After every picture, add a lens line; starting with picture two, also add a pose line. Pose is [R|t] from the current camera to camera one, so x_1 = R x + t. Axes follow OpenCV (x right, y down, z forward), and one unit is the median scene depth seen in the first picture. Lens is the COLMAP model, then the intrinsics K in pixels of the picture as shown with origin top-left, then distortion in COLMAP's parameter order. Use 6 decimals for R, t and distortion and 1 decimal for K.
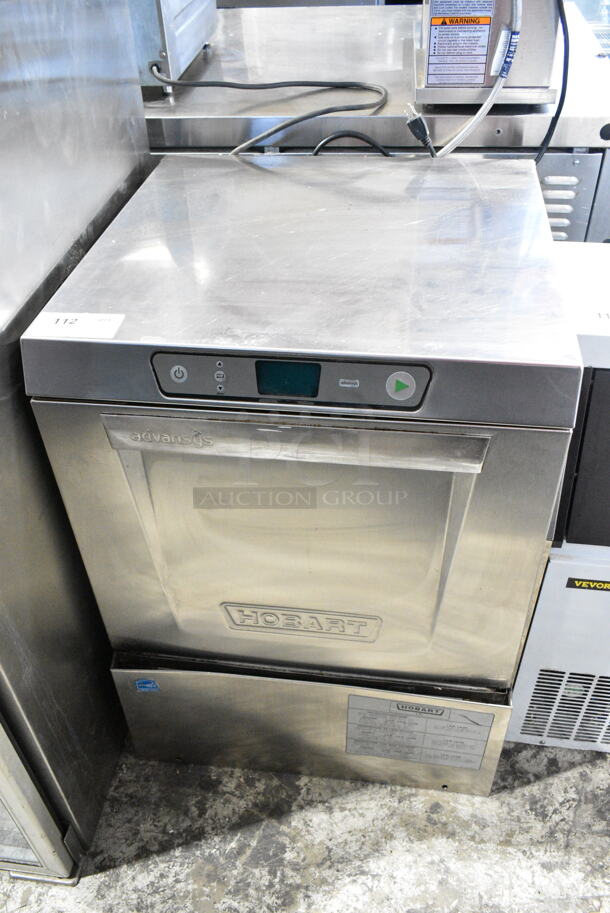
lens RADIAL K [[743.3, 0, 305.0], [0, 743.3, 456.5], [0, 0, 1]] dist [-0.000452, -0.000851]
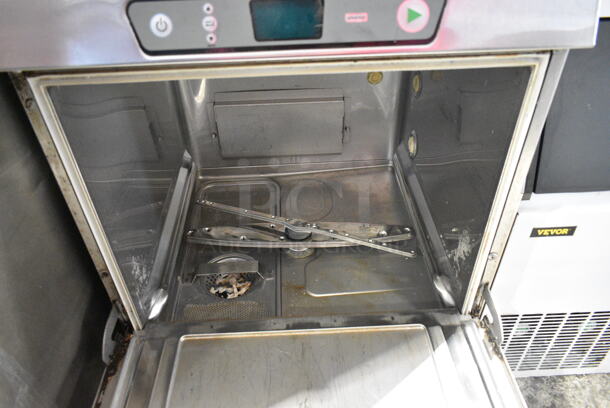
lens RADIAL K [[468.3, 0, 305.0], [0, 468.3, 204.0], [0, 0, 1]] dist [0.003979, 0.000994]
pose [[0.984098, -0.110310, 0.139221, -0.102359], [0.113002, 0.993527, -0.011561, 0.121404], [-0.137044, 0.027110, 0.990194, 0.431925]]
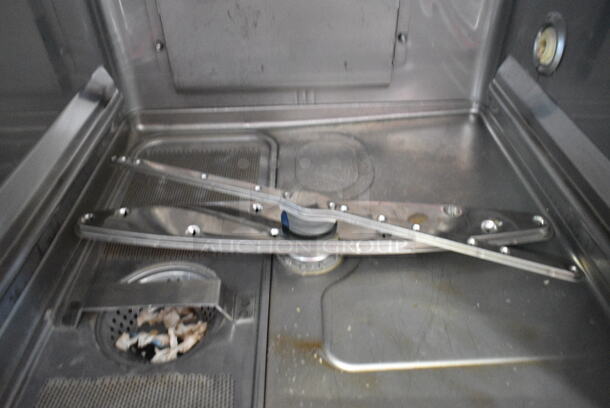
lens RADIAL K [[470.6, 0, 305.0], [0, 470.6, 204.0], [0, 0, 1]] dist [-0.006047, -0.001332]
pose [[0.989126, -0.090573, 0.115874, -0.065987], [0.094072, 0.995249, -0.025080, 0.146080], [-0.113052, 0.035707, 0.992947, 0.743460]]
